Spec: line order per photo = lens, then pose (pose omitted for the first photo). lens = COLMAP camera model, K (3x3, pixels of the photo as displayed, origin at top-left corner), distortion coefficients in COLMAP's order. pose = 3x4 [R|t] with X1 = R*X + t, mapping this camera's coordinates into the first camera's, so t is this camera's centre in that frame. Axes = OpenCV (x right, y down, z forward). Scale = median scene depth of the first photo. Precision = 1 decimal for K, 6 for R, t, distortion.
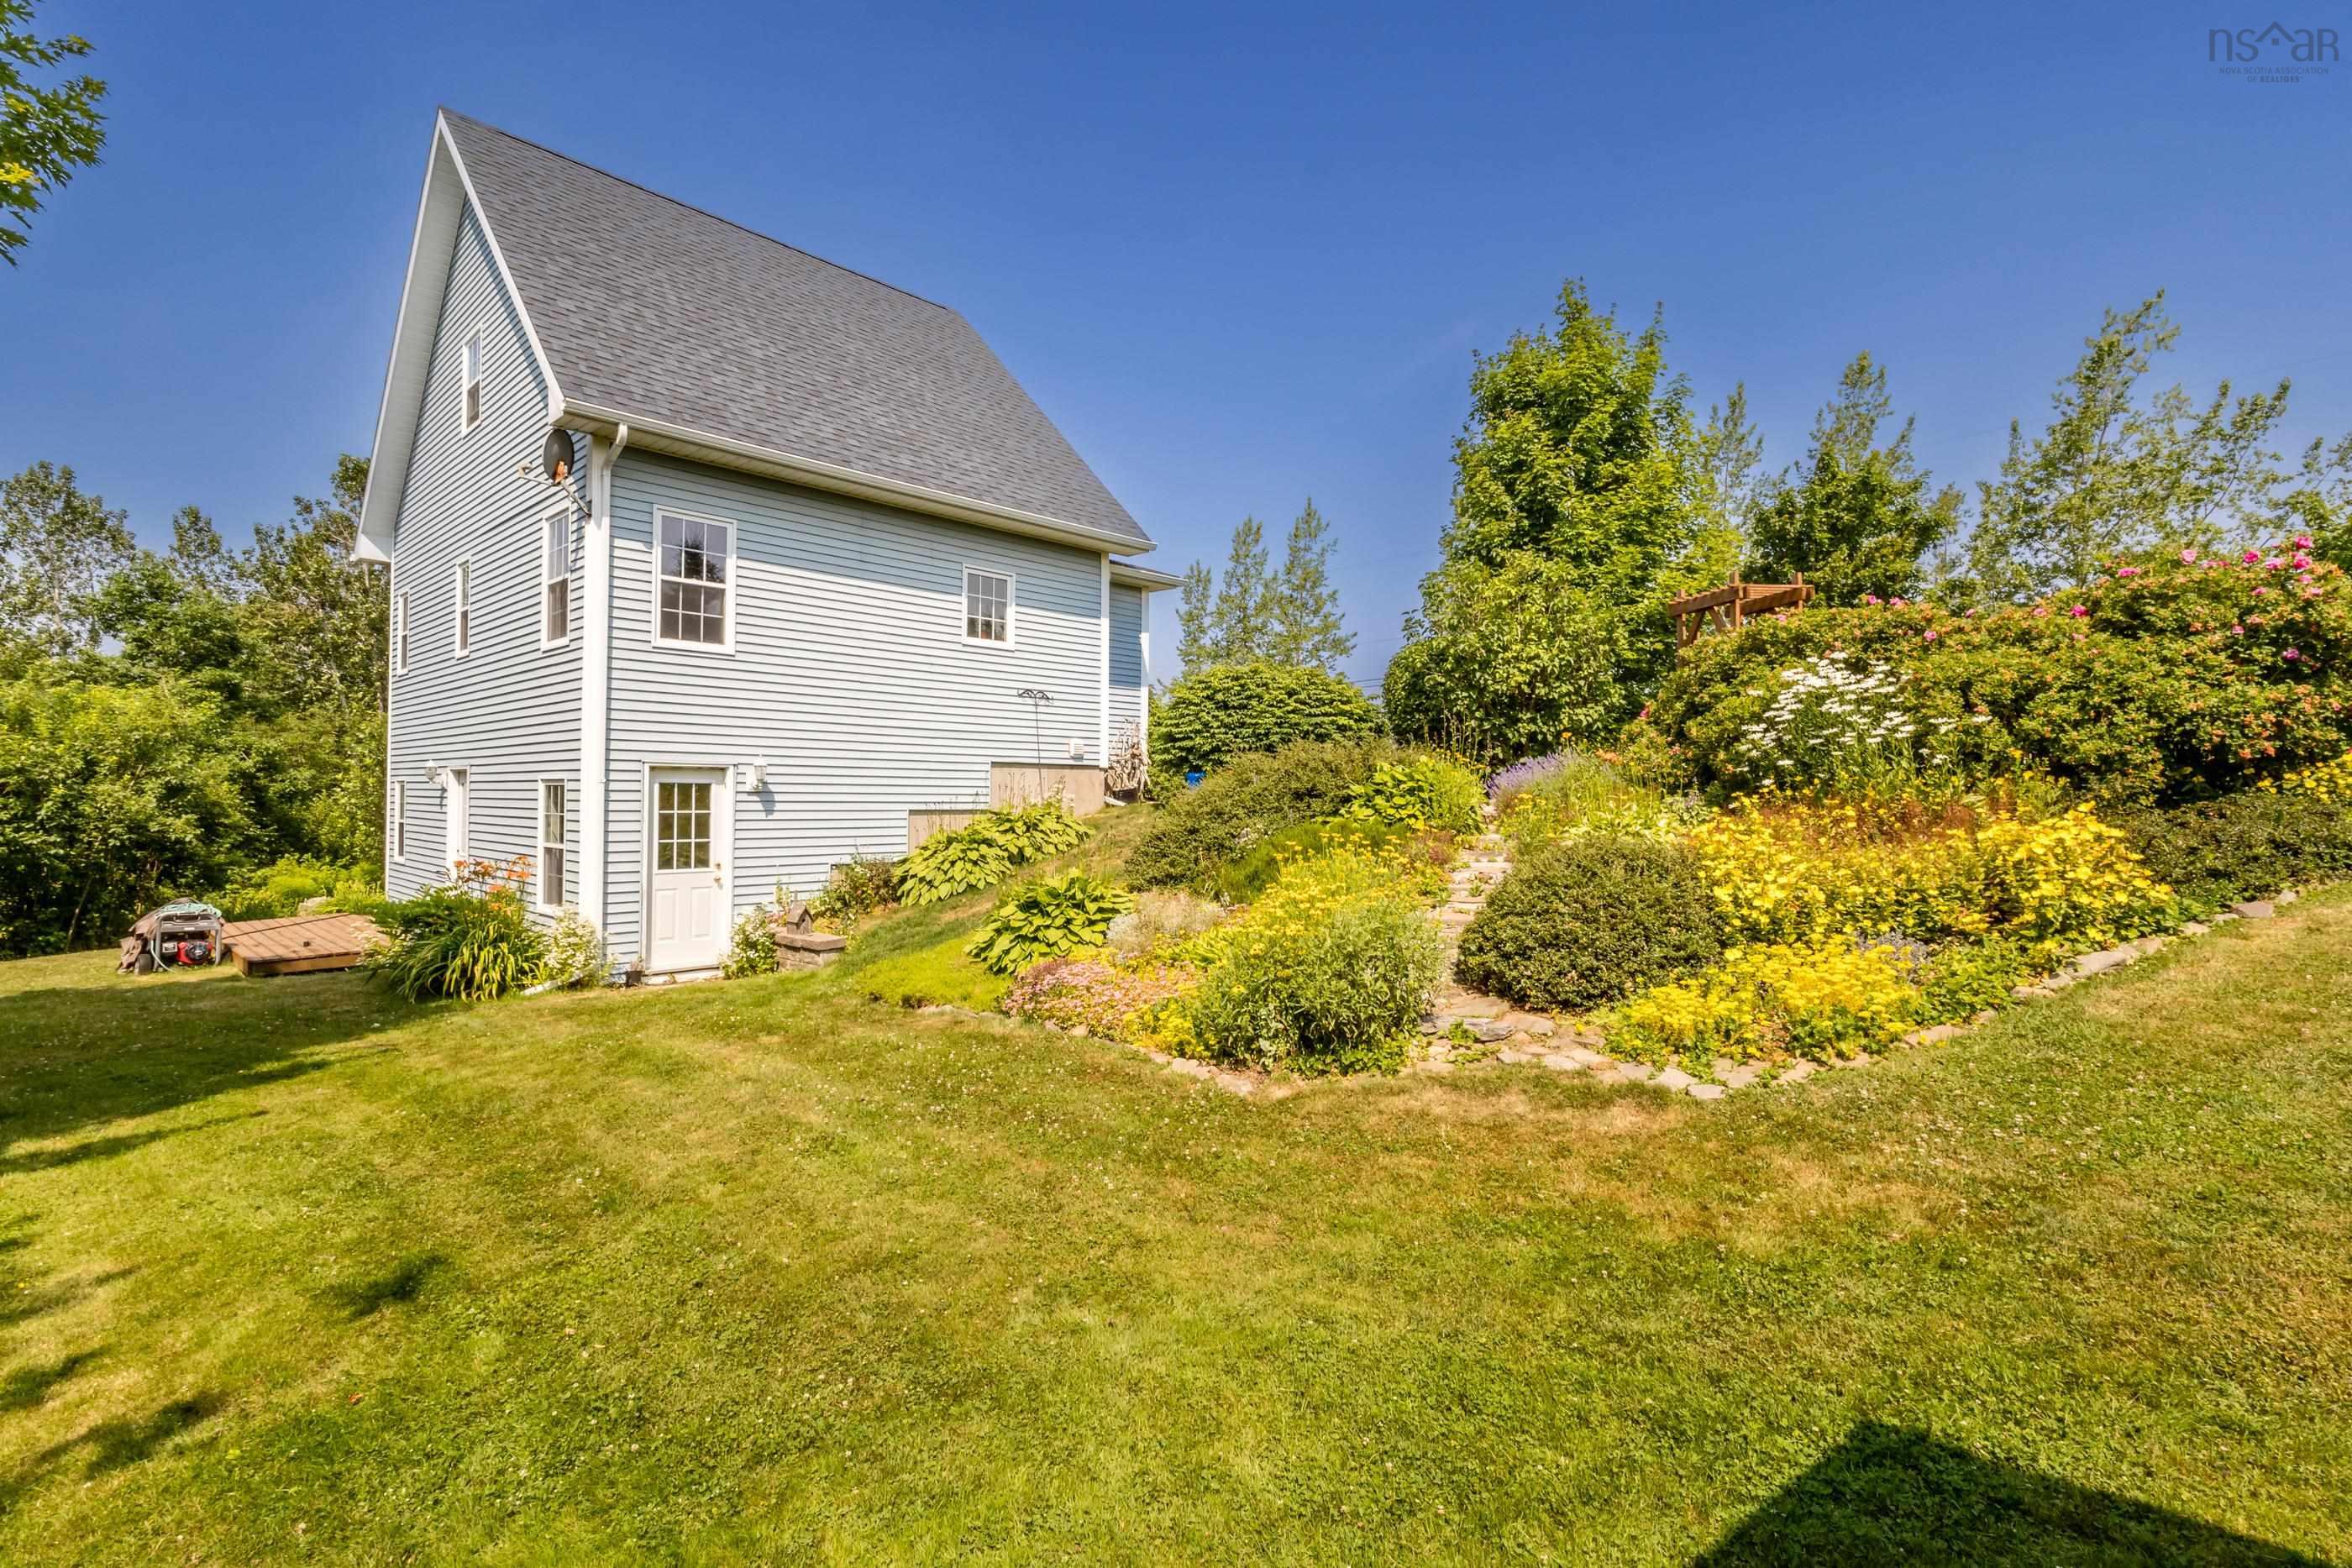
lens RADIAL K [[1078.6, 0, 1183.1], [0, 1078.6, 780.7], [0, 0, 1]] dist [0.002429, 0.000847]
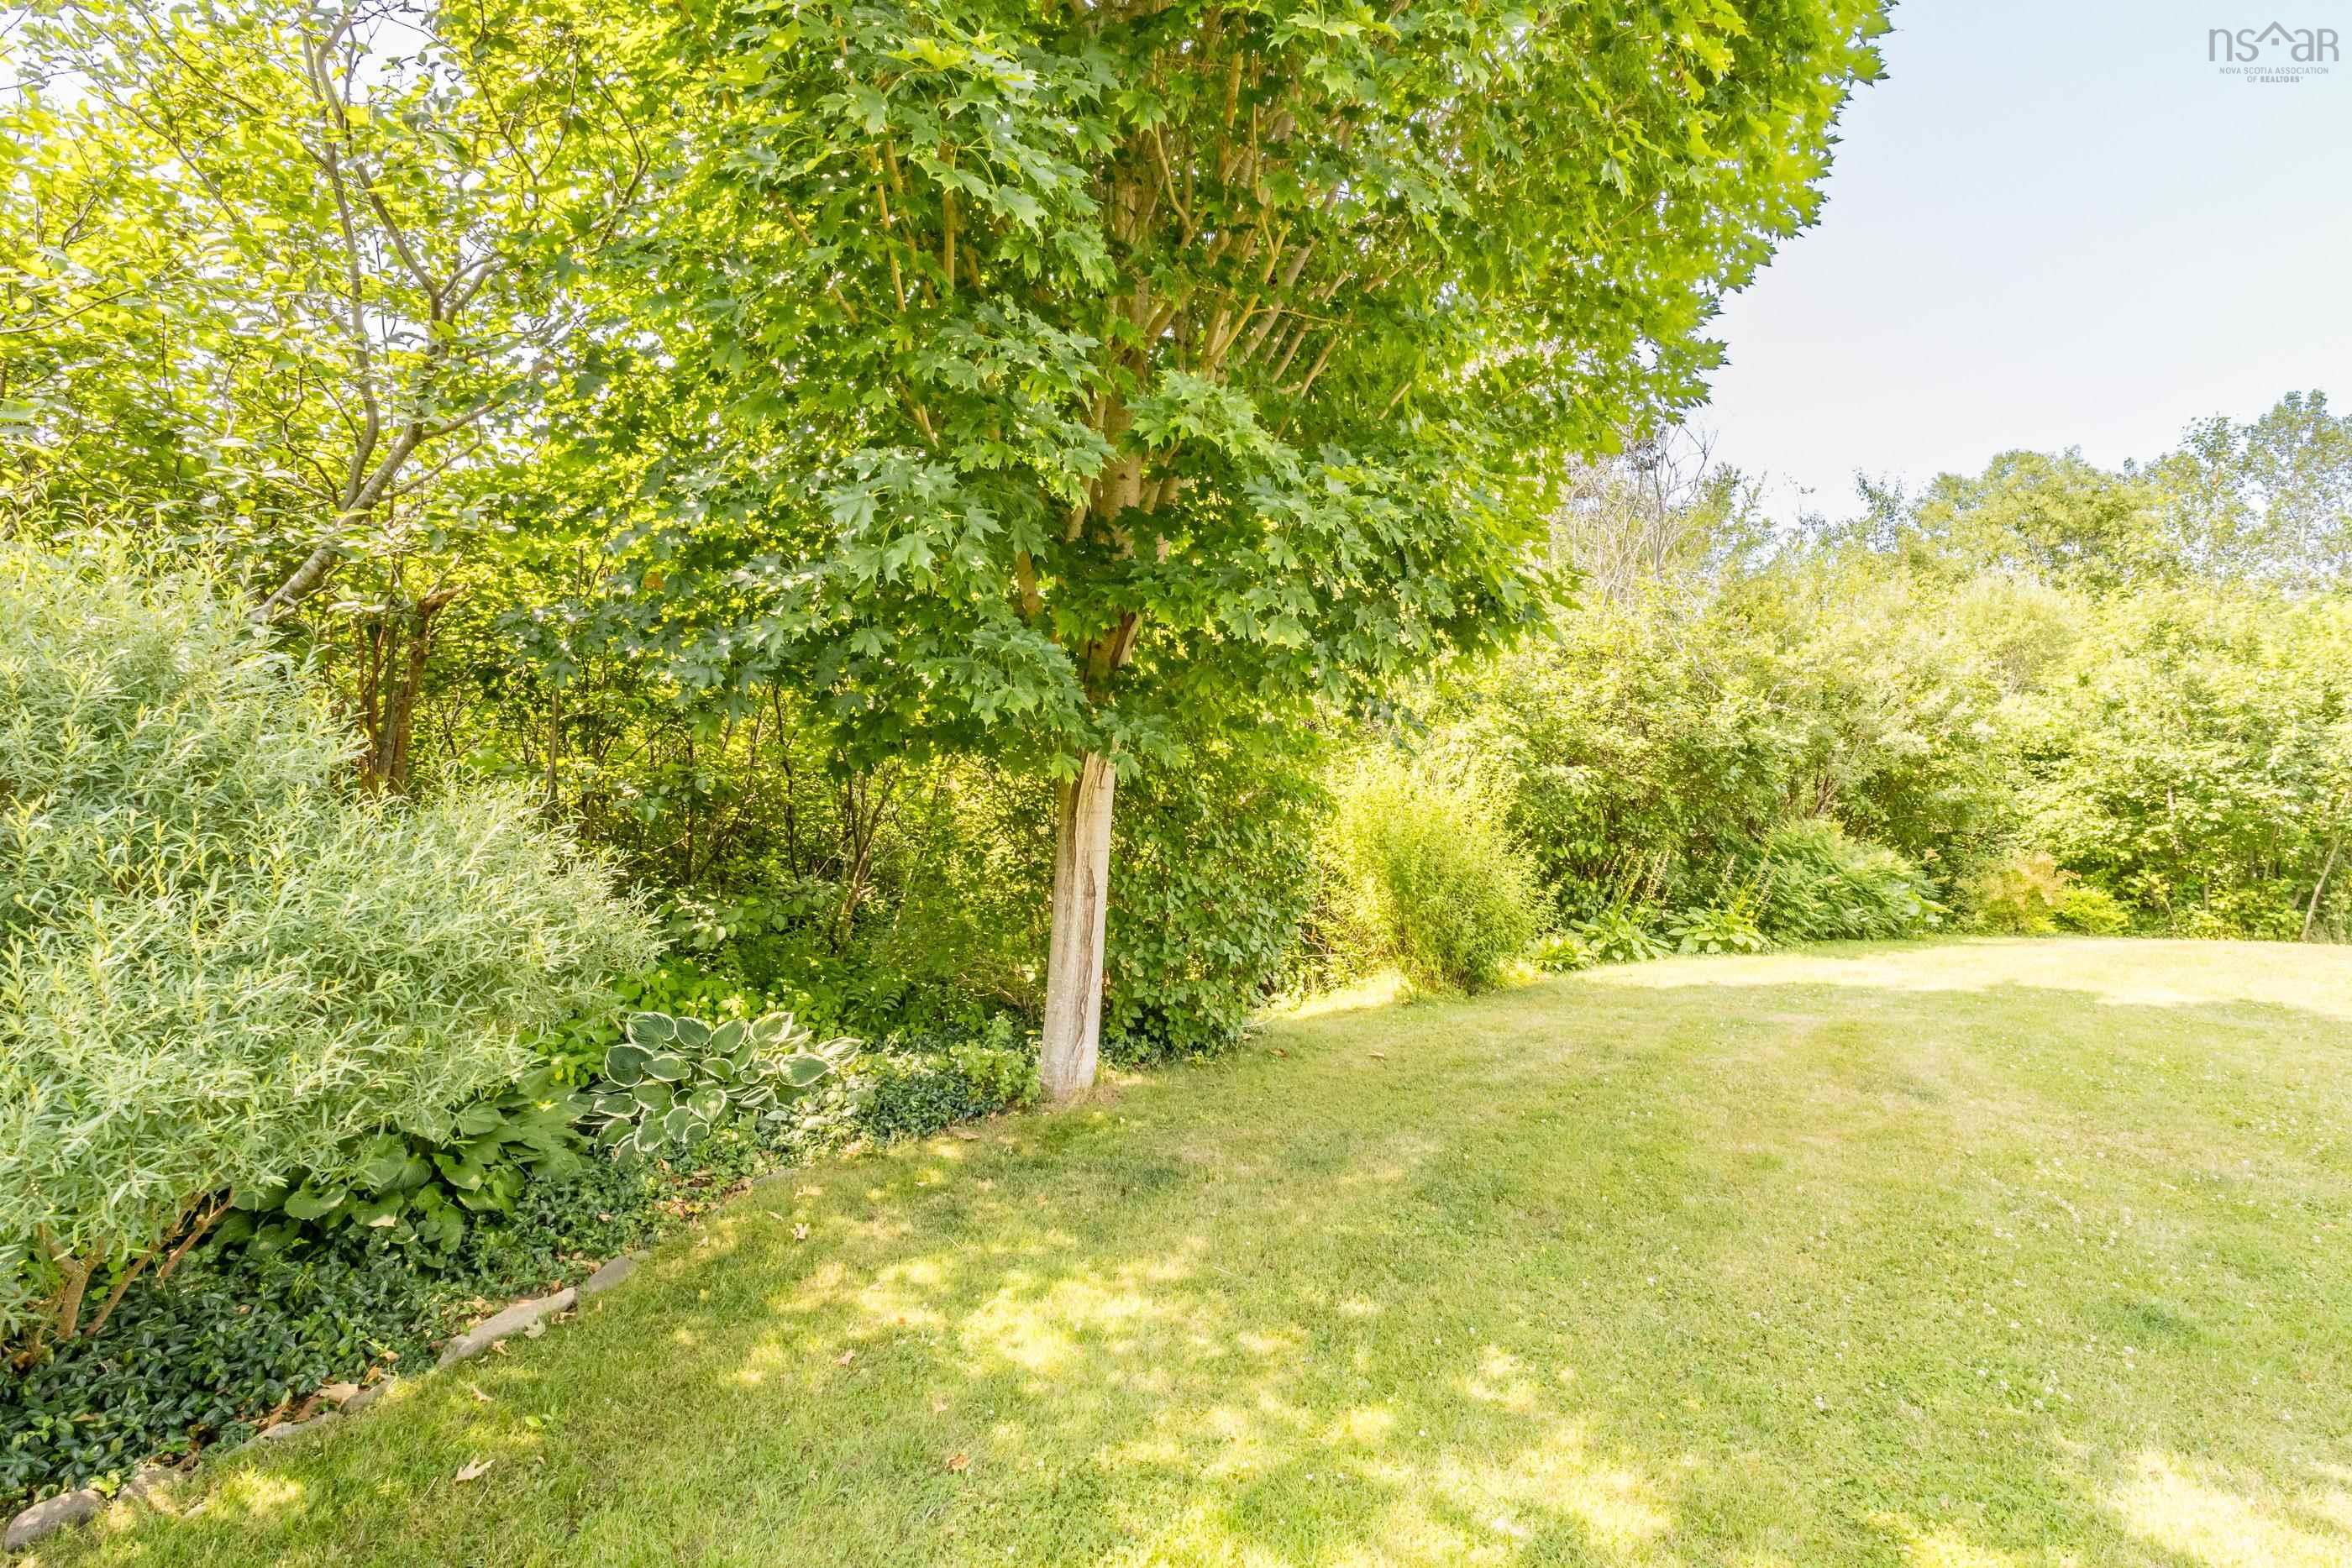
lens RADIAL K [[1078.6, 0, 1183.1], [0, 1078.6, 780.7], [0, 0, 1]] dist [0.002429, 0.000847]
pose [[-0.040351, 0.018730, -0.999010, -0.218115], [0.028239, 0.999446, 0.017597, 0.007862], [0.998786, -0.027501, -0.040857, 0.224427]]
